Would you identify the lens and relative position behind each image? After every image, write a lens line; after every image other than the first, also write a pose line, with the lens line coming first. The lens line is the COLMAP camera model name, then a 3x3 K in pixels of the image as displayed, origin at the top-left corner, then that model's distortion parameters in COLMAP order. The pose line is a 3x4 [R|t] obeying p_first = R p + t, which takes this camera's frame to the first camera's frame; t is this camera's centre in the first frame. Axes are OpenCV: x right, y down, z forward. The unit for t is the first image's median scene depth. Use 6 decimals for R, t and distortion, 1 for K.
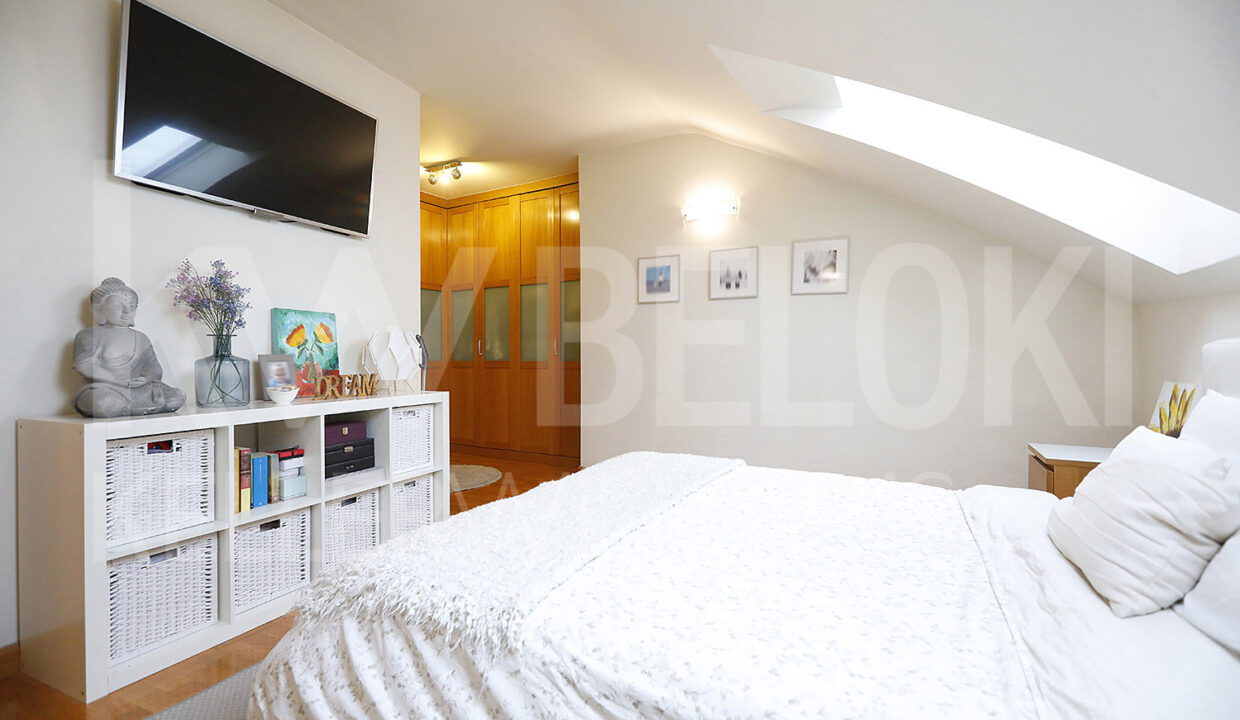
lens RADIAL K [[569.2, 0, 619.2], [0, 569.2, 355.8], [0, 0, 1]] dist [0.004587, 0.000444]
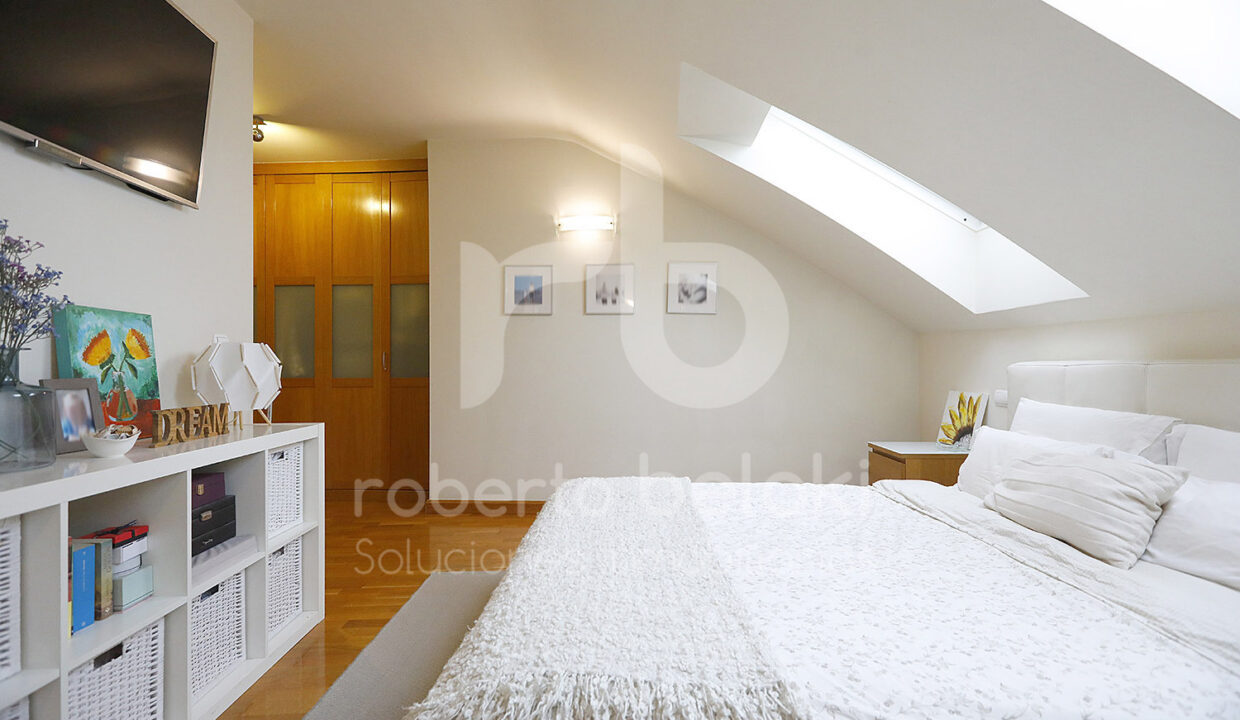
lens RADIAL K [[569.2, 0, 620.1], [0, 569.2, 362.9], [0, 0, 1]] dist [0.004587, 0.000444]
pose [[0.879238, 0.000951, 0.476381, -0.354513], [0.001018, 0.999992, -0.003874, -0.015741], [-0.476381, 0.003891, 0.879230, 0.156361]]
